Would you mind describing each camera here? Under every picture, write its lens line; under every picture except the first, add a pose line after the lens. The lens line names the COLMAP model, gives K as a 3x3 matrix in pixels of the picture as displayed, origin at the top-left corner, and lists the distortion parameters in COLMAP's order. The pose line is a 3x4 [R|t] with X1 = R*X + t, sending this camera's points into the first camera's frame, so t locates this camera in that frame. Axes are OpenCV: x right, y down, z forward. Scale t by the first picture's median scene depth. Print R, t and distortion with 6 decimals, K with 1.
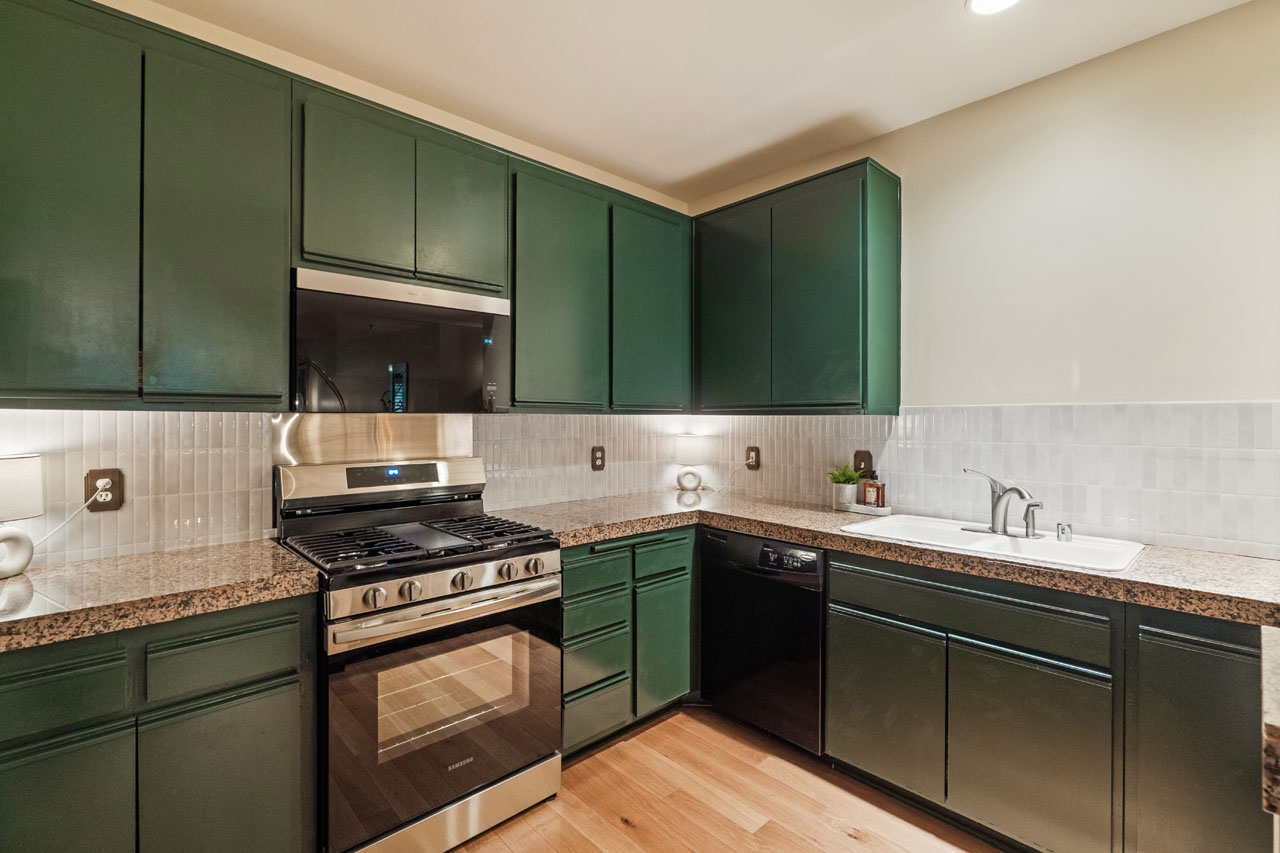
lens RADIAL K [[571.9, 0, 640.0], [0, 571.9, 426.5], [0, 0, 1]] dist [-0.001683, -0.000048]
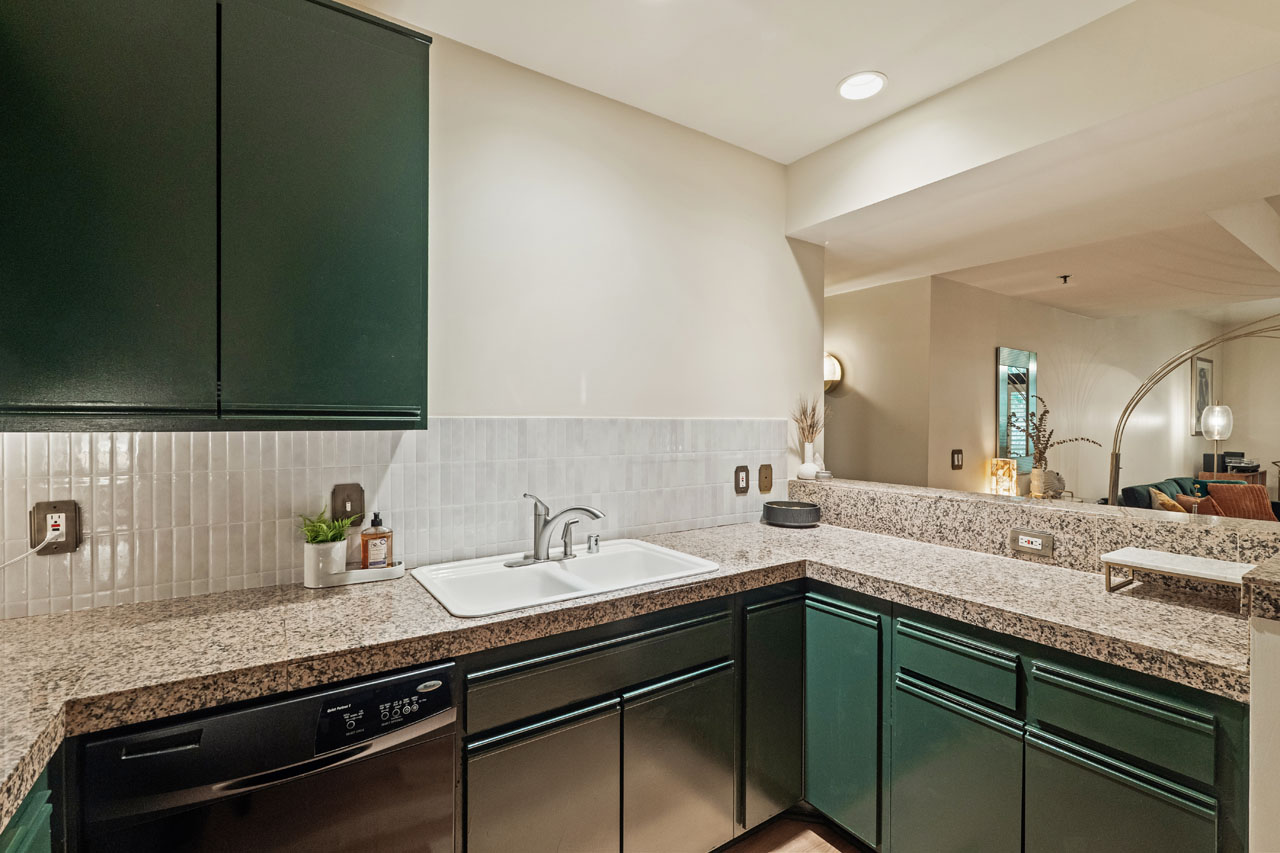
lens RADIAL K [[566.0, 0, 640.0], [0, 566.0, 426.5], [0, 0, 1]] dist [-0.001771, -0.000203]
pose [[0.160320, -0.010128, 0.987013, -0.230523], [0.010543, 0.999908, 0.008548, -0.030668], [-0.987009, 0.009035, 0.160412, 0.733384]]
